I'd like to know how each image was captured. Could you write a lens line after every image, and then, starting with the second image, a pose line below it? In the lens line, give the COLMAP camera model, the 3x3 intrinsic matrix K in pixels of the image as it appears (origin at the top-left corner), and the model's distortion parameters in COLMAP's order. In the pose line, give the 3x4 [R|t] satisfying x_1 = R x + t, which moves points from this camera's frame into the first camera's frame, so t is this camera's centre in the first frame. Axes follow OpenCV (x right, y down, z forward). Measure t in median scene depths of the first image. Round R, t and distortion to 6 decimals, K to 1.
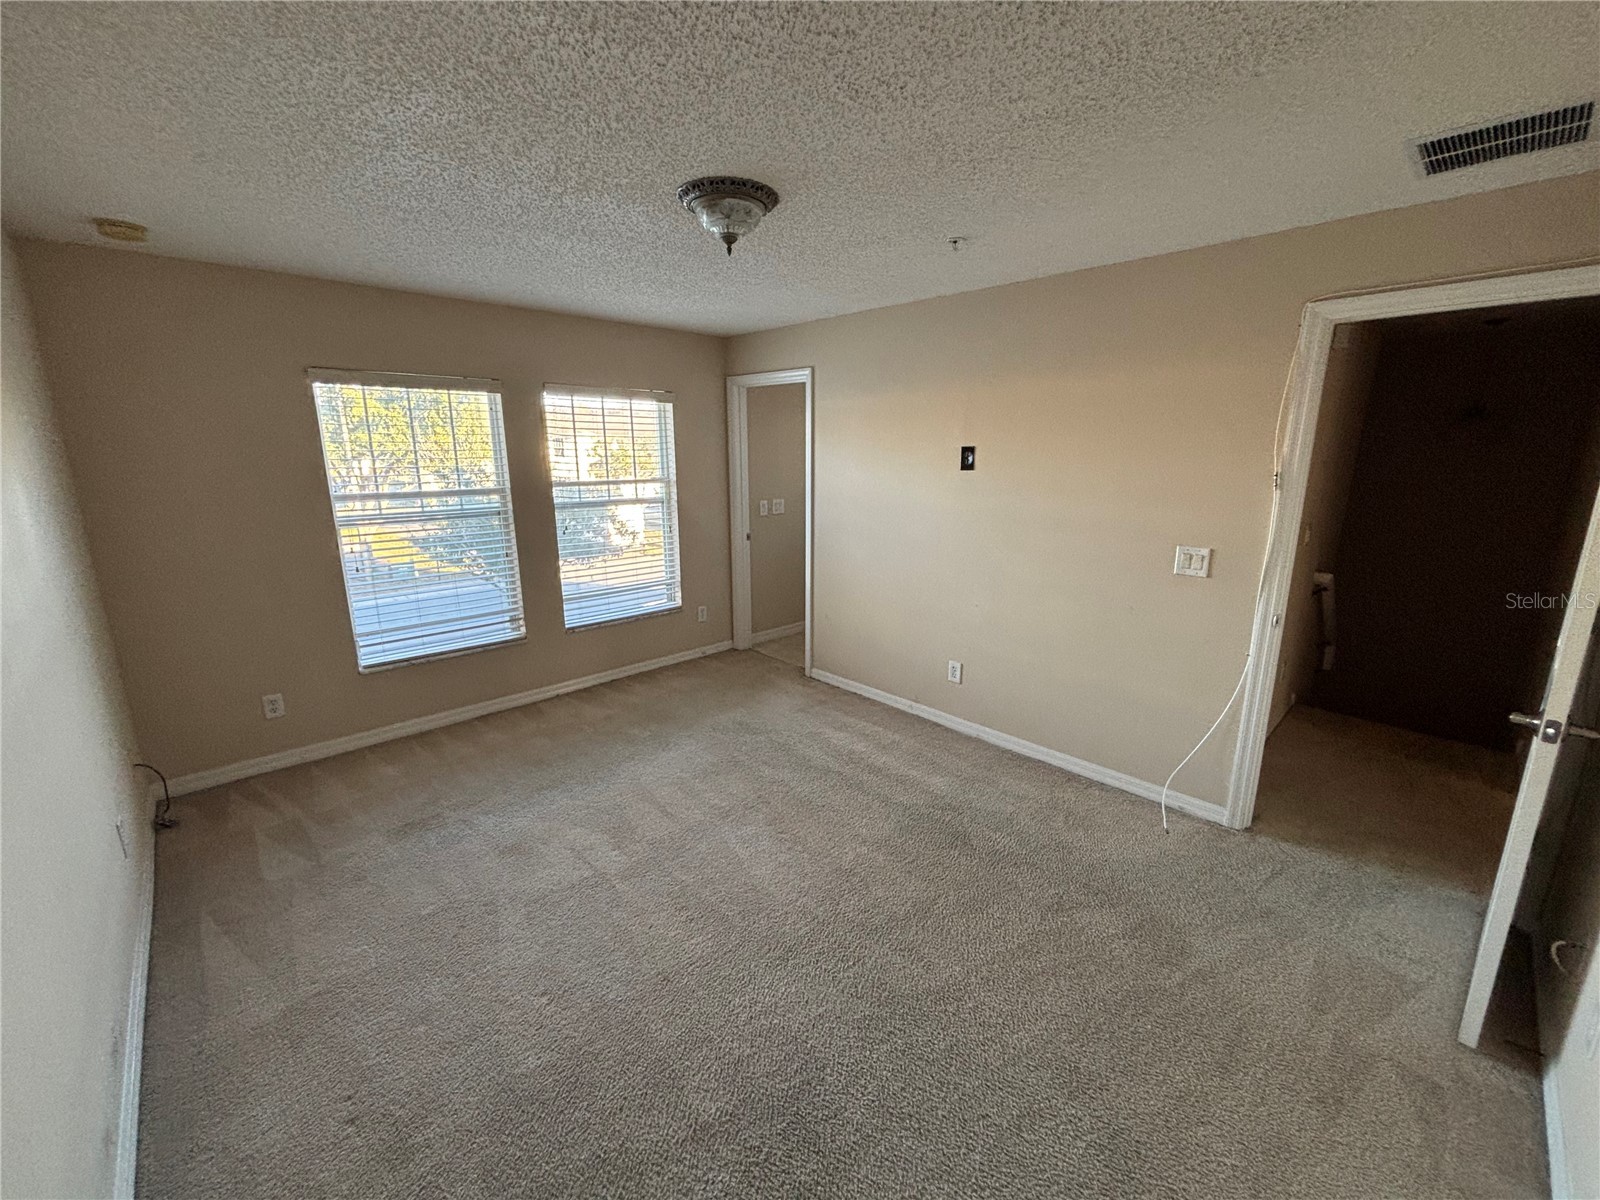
lens RADIAL K [[634.2, 0, 803.3], [0, 634.2, 593.2], [0, 0, 1]] dist [0.001871, 0.000018]
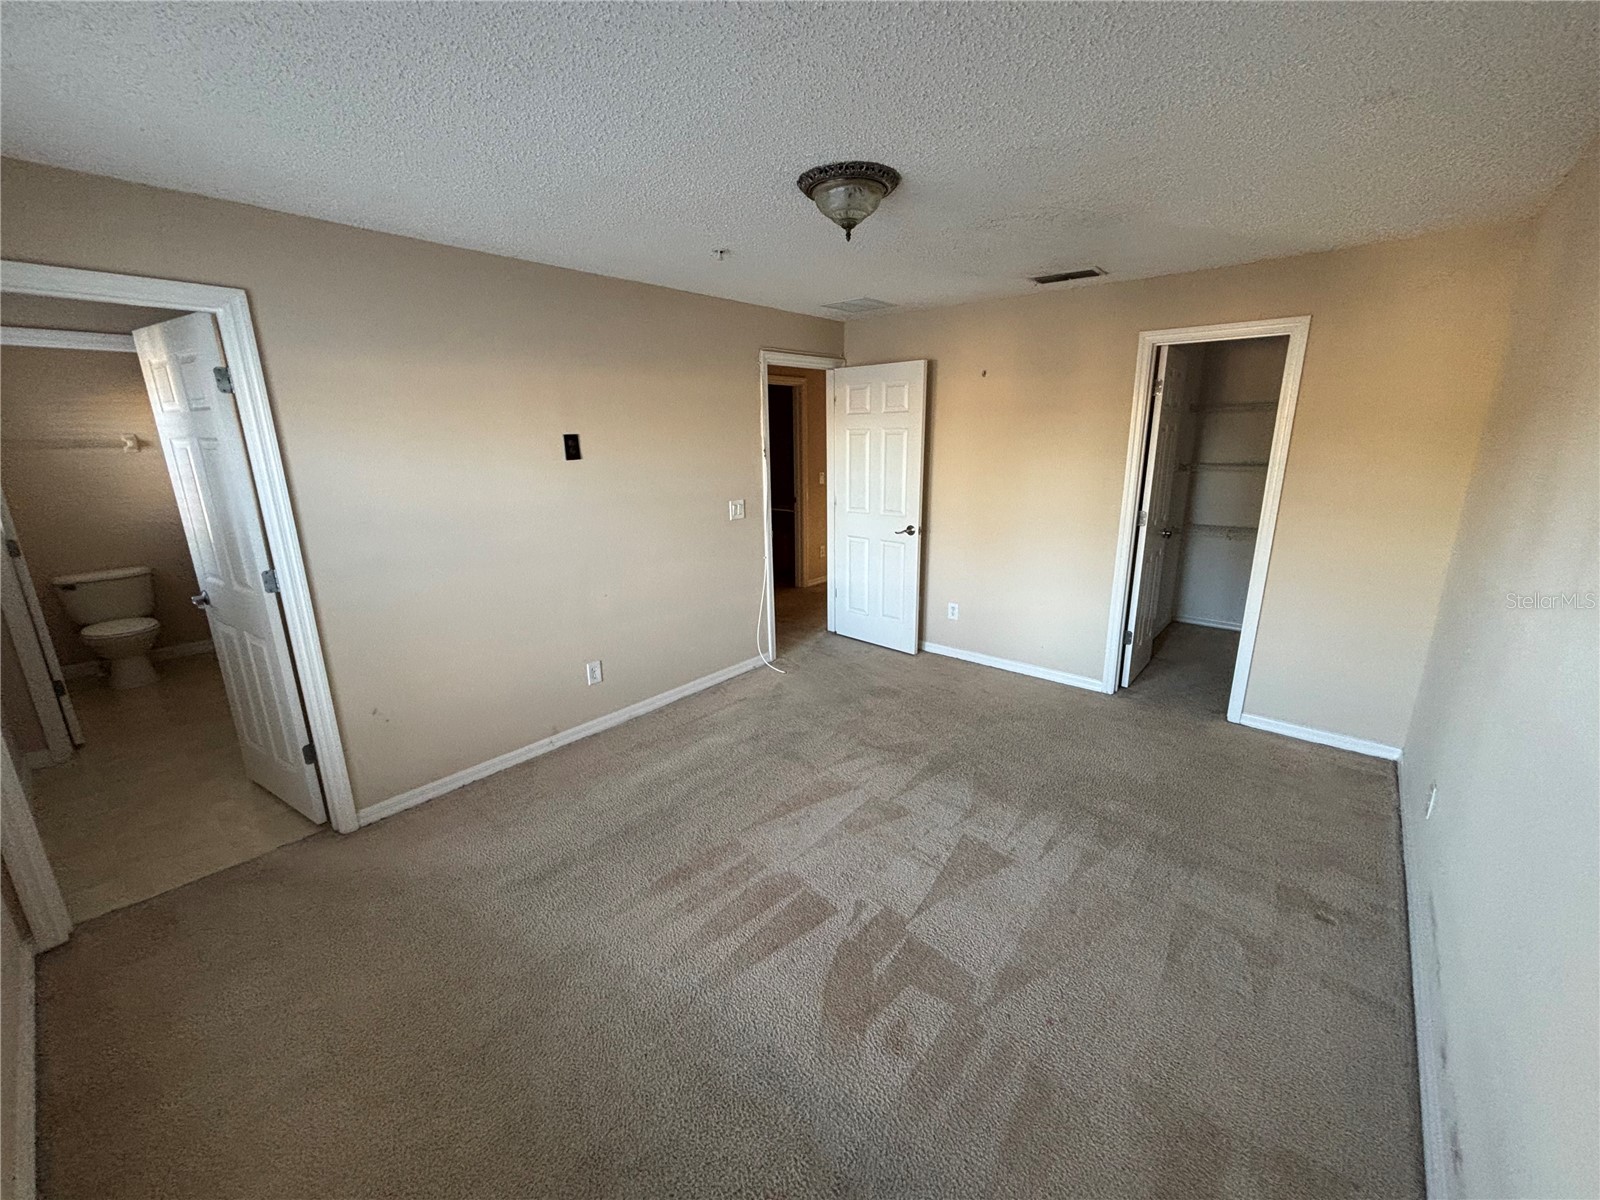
lens RADIAL K [[634.2, 0, 803.3], [0, 634.2, 593.2], [0, 0, 1]] dist [0.001871, 0.000018]
pose [[-0.105446, -0.245101, 0.963746, -0.731476], [0.228719, 0.937189, 0.263372, -0.178750], [-0.967765, 0.248199, -0.042763, 0.759531]]
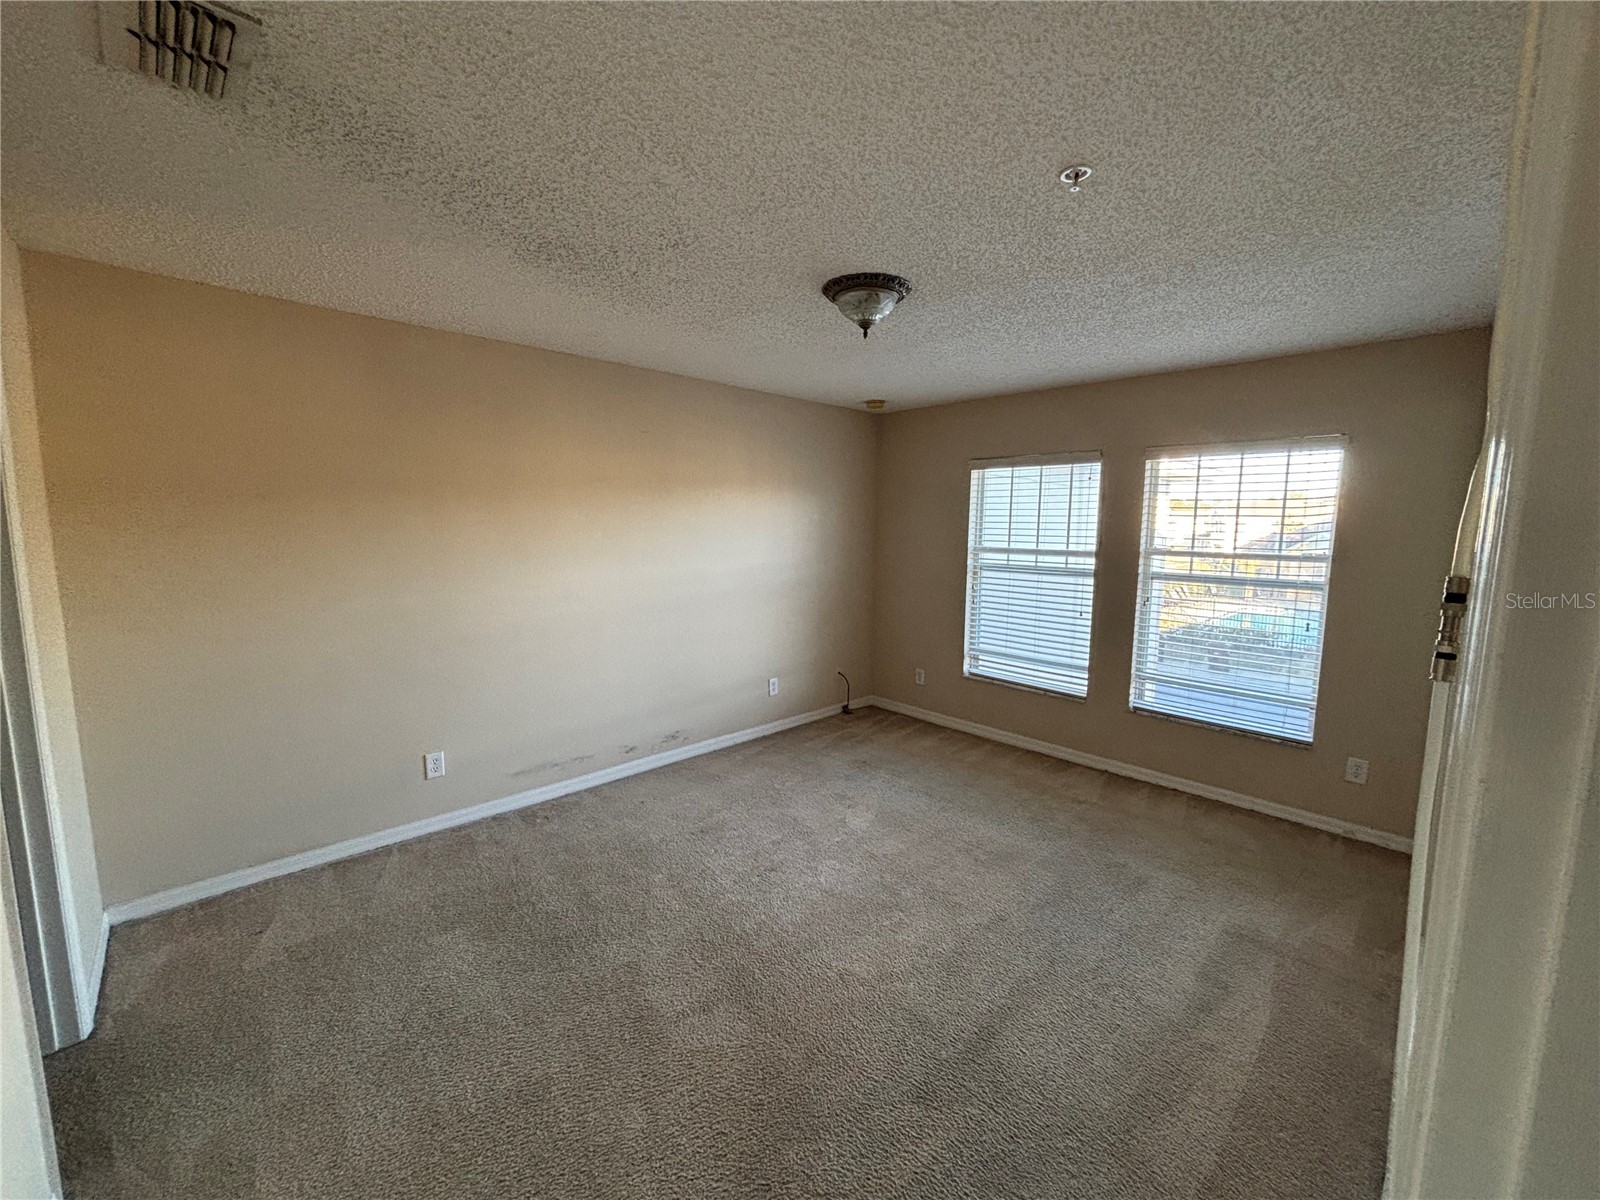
lens RADIAL K [[634.2, 0, 803.3], [0, 634.2, 593.2], [0, 0, 1]] dist [0.001871, 0.000018]
pose [[0.009266, 0.114585, -0.993370, 0.644569], [-0.231774, 0.966606, 0.109336, -0.116635], [0.972726, 0.229224, 0.035514, 0.582456]]
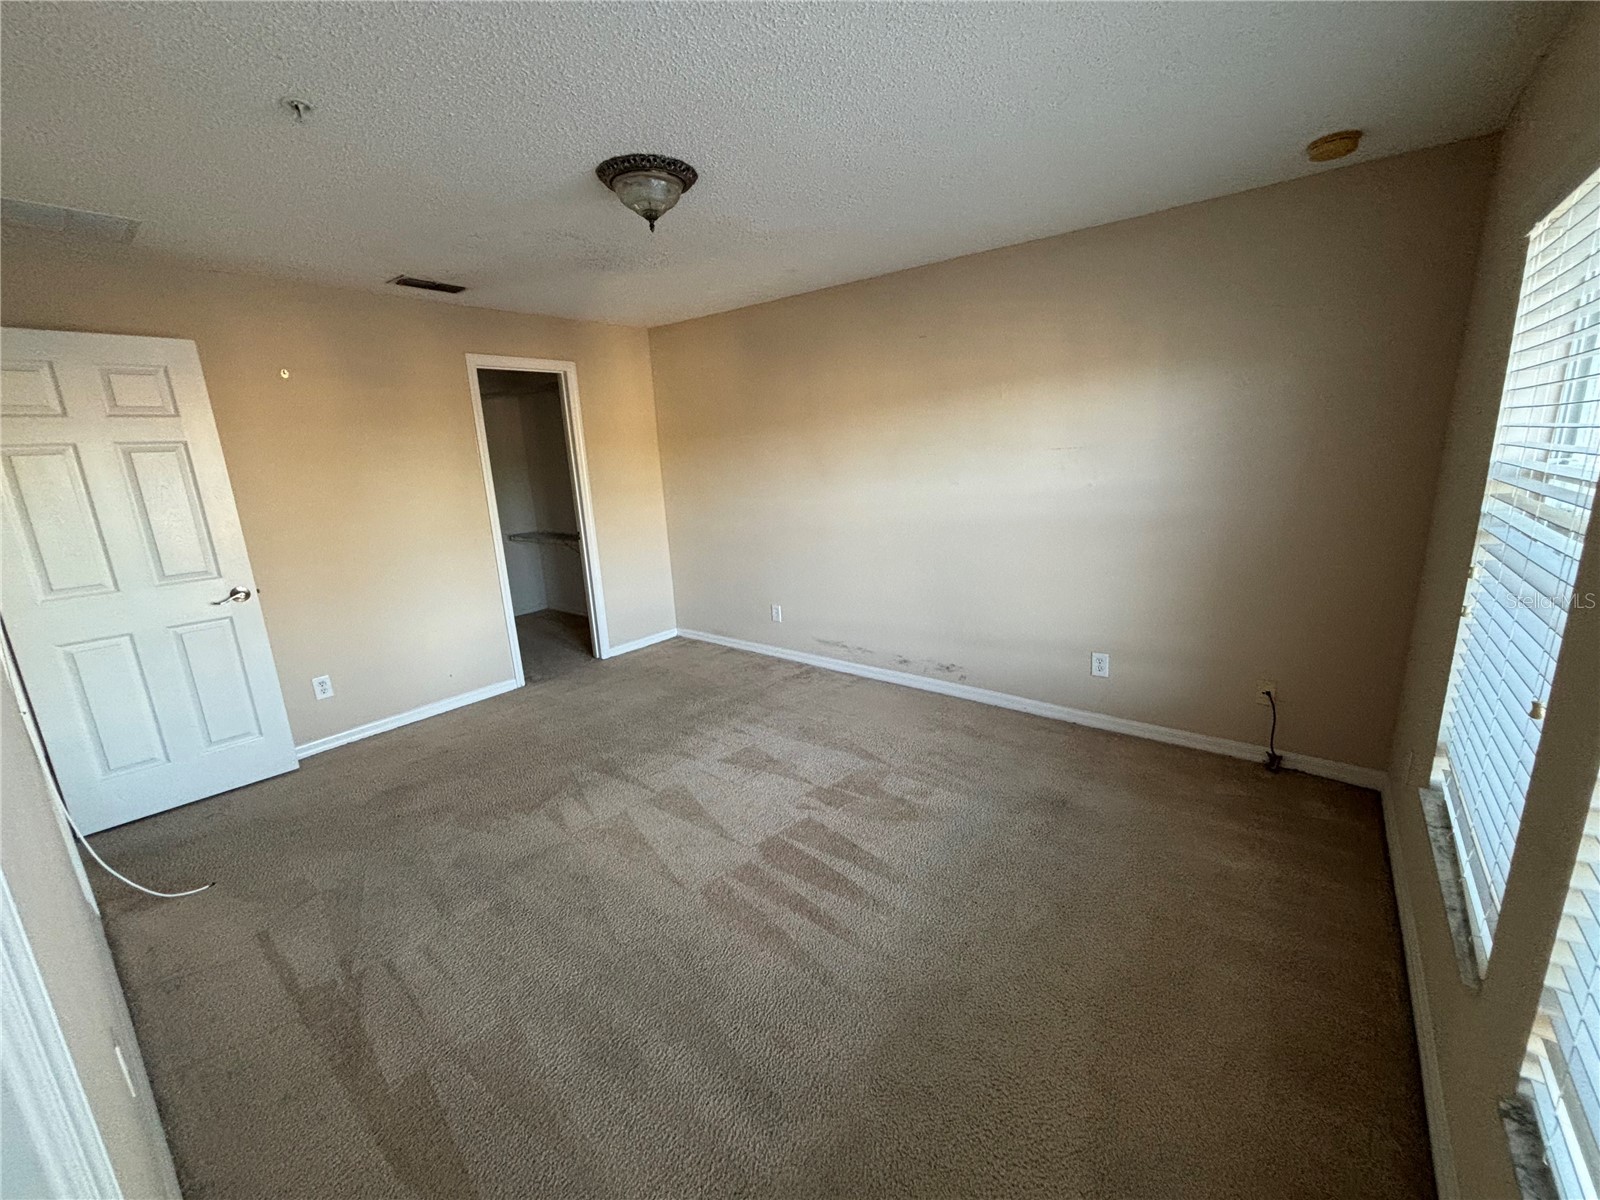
lens RADIAL K [[639.2, 0, 800.0], [0, 639.2, 600.0], [0, 0, 1]] dist [-0.001665, -0.000153]
pose [[-0.989537, 0.075564, -0.122905, -0.109467], [0.014381, 0.899291, 0.437115, -0.270472], [0.143558, 0.430774, -0.890968, 1.348607]]
